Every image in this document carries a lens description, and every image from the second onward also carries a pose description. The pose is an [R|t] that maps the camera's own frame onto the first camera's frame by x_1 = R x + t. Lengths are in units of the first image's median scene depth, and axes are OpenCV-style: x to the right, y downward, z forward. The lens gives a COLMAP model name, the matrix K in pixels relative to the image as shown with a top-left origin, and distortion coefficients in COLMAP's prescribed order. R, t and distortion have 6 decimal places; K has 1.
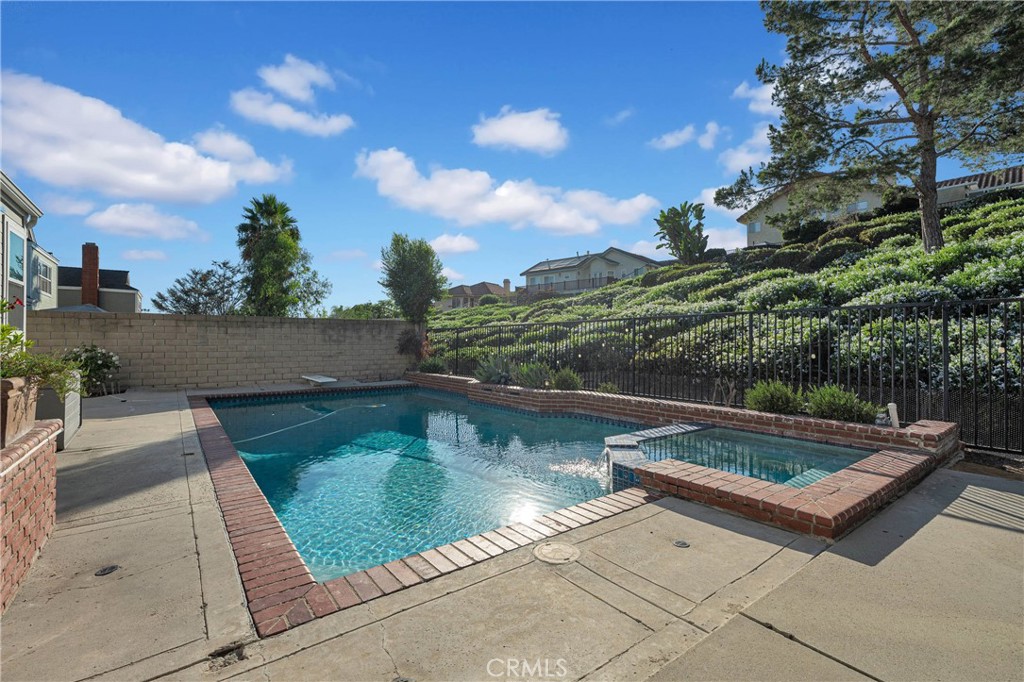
lens RADIAL K [[448.4, 0, 503.5], [0, 448.4, 340.7], [0, 0, 1]] dist [-0.001265, -0.000067]
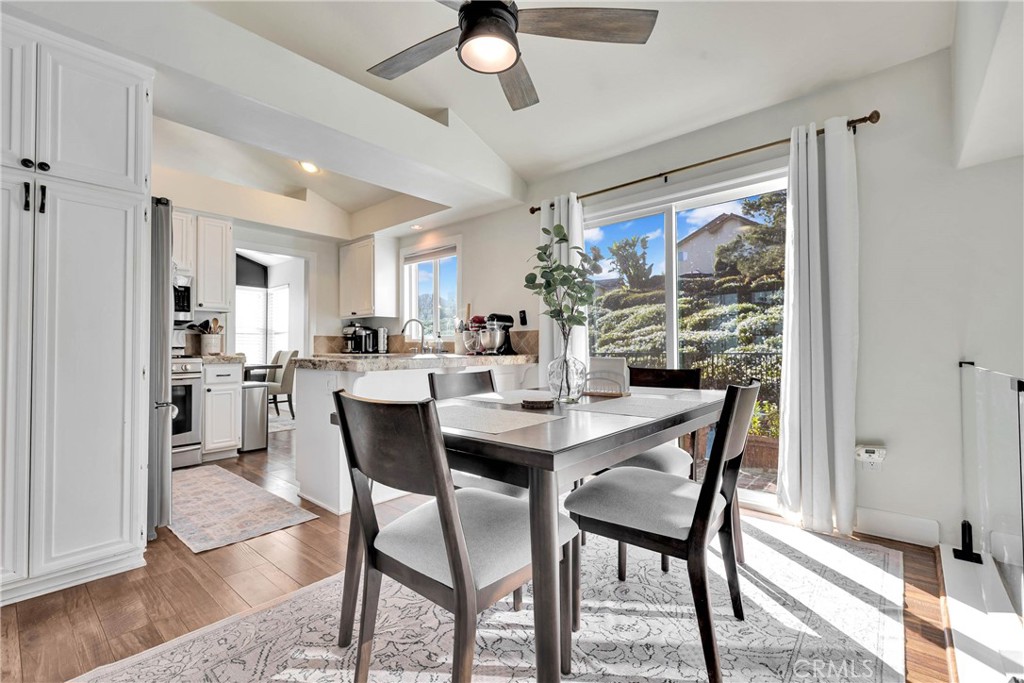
lens RADIAL K [[448.4, 0, 512.1], [0, 448.4, 340.3], [0, 0, 1]] dist [-0.001265, -0.000067]
pose [[0.975898, 0.001679, 0.218222, -0.402941], [0.001982, 0.999861, -0.016557, -0.043562], [-0.218220, 0.016590, 0.975759, -0.140252]]
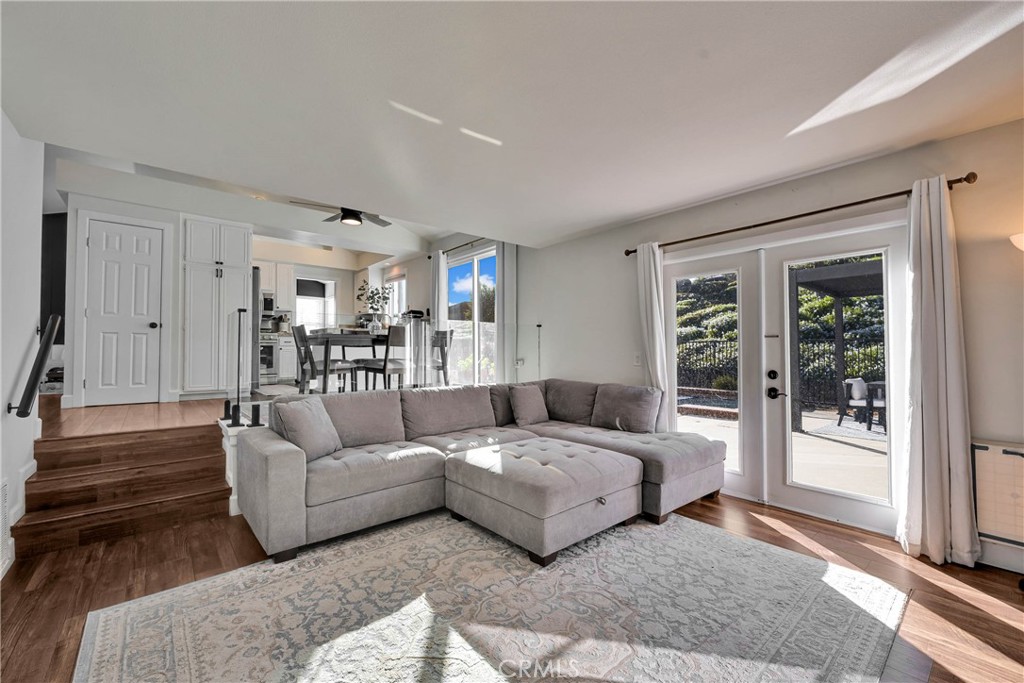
lens RADIAL K [[422.9, 0, 510.6], [0, 422.9, 342.3], [0, 0, 1]] dist [0.003122, 0.000337]
pose [[0.997623, 0.002769, 0.068857, -0.250853], [-0.001673, 0.999871, -0.015967, -0.014043], [-0.068893, 0.015813, 0.997499, -0.422978]]
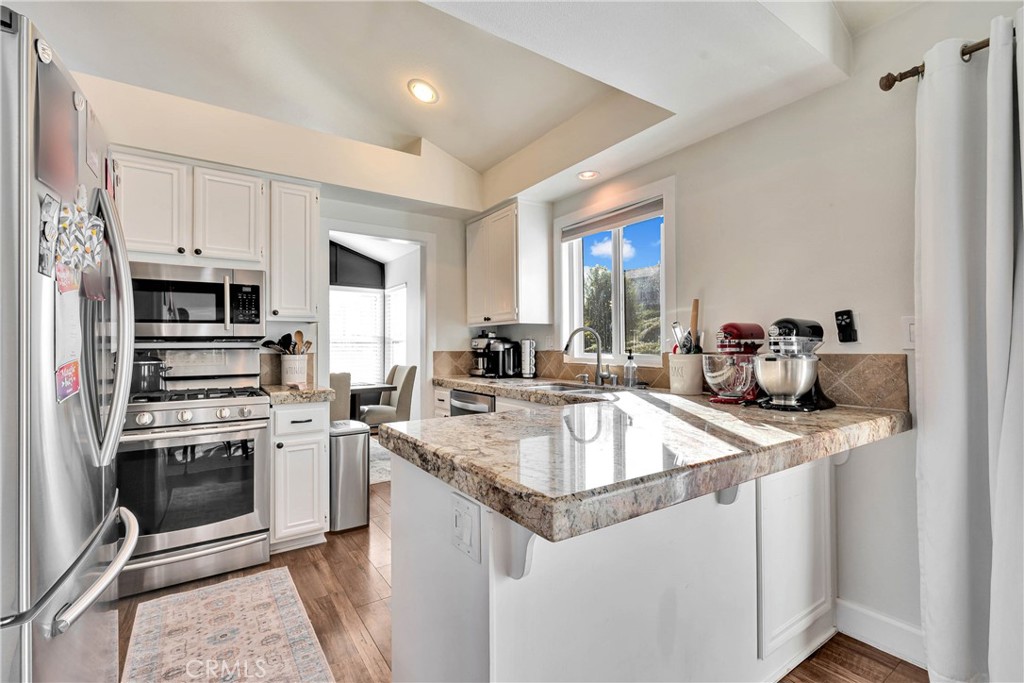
lens RADIAL K [[448.4, 0, 511.7], [0, 448.4, 346.0], [0, 0, 1]] dist [-0.001265, -0.000067]
pose [[0.999430, -0.003608, -0.033568, -0.431293], [0.003553, 0.999992, -0.001681, -0.058632], [0.033574, 0.001561, 0.999435, 0.018621]]
